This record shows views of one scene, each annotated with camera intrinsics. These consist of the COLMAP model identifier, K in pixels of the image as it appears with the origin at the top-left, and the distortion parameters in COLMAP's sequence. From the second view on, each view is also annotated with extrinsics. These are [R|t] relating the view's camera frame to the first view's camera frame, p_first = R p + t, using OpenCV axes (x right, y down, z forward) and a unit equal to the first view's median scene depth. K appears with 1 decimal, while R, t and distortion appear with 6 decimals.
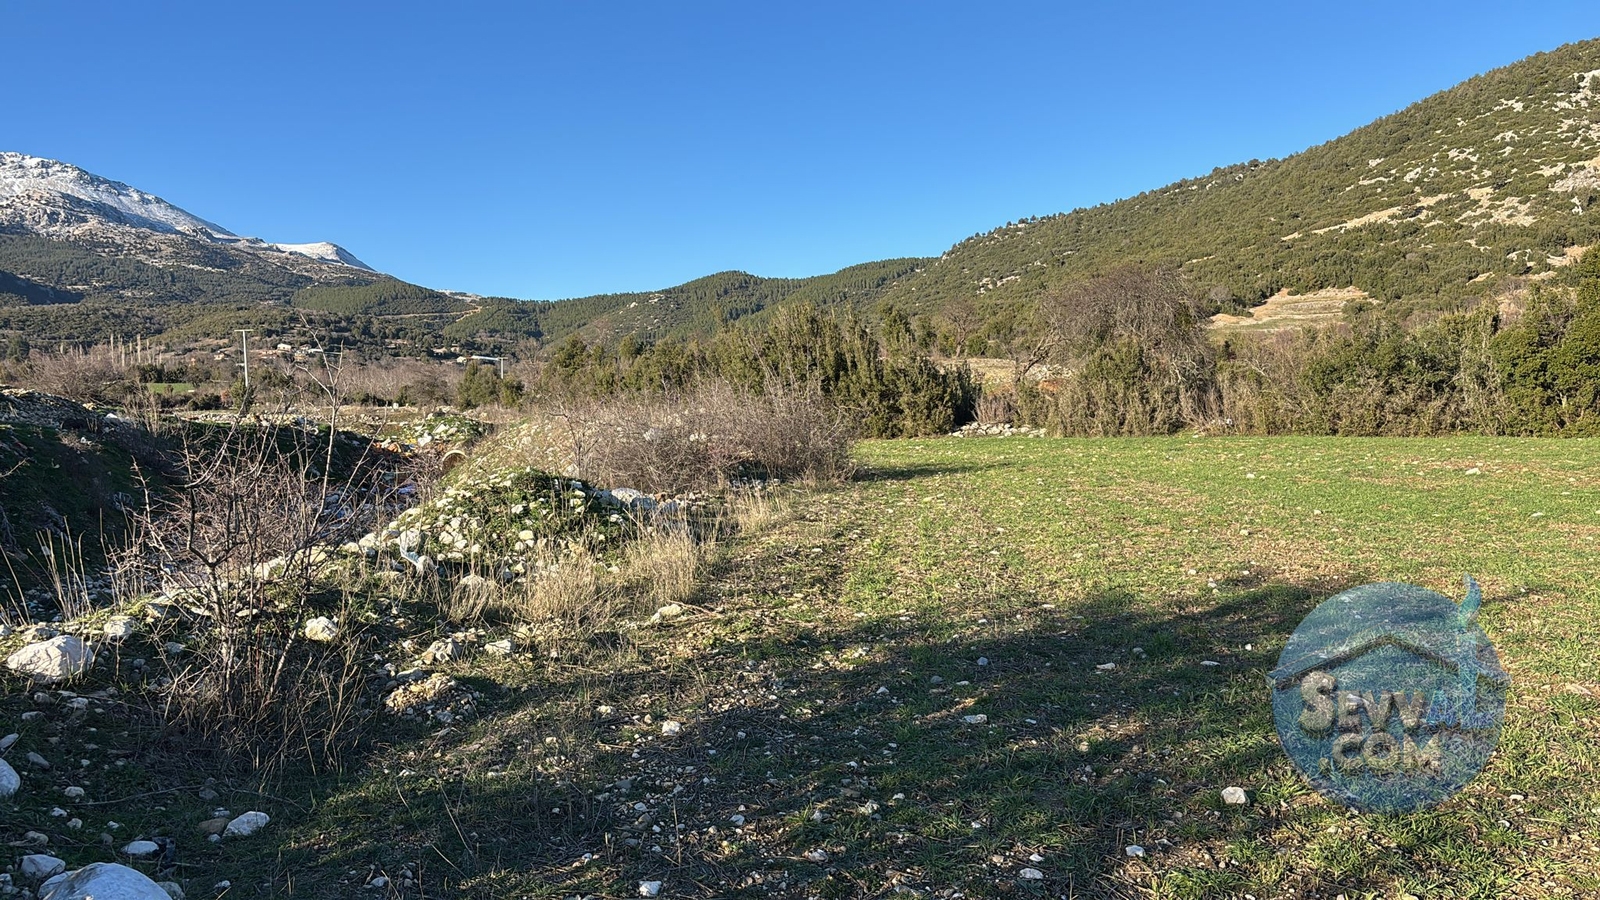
lens RADIAL K [[1284.6, 0, 752.7], [0, 1284.6, 495.1], [0, 0, 1]] dist [0.111460, -0.221551]
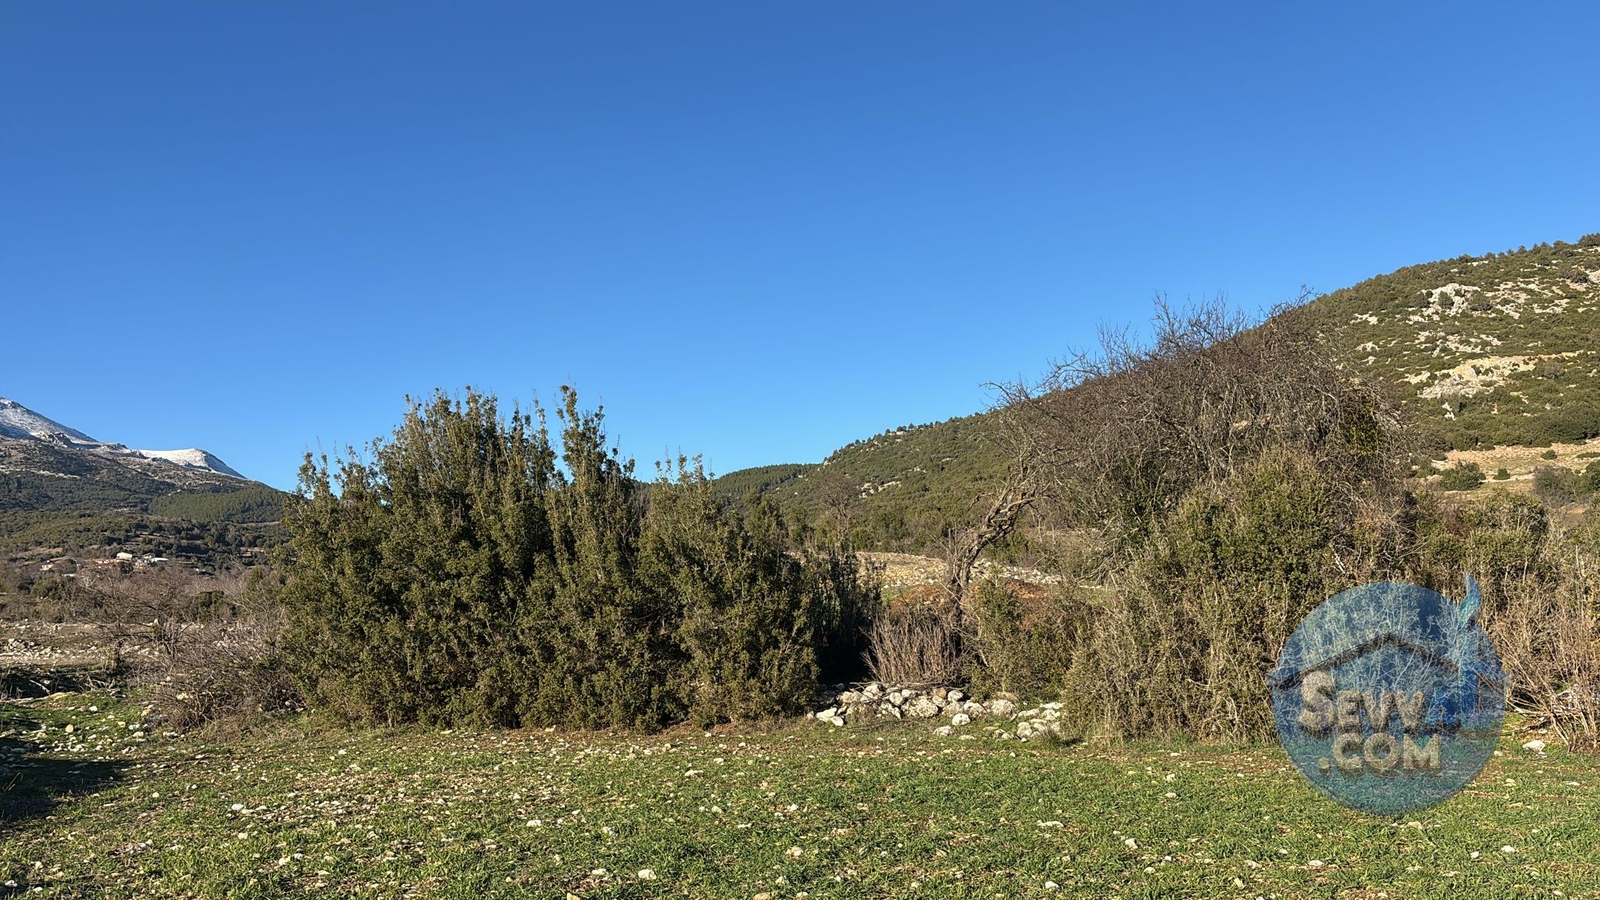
lens RADIAL K [[1209.4, 0, 828.8], [0, 1209.4, 448.6], [0, 0, 1]] dist [0.092226, -0.086631]
pose [[0.989381, 0.013703, 0.144700, 0.022436], [0.015675, 0.979681, -0.199948, -0.011270], [-0.144500, 0.200093, 0.969063, 0.134585]]
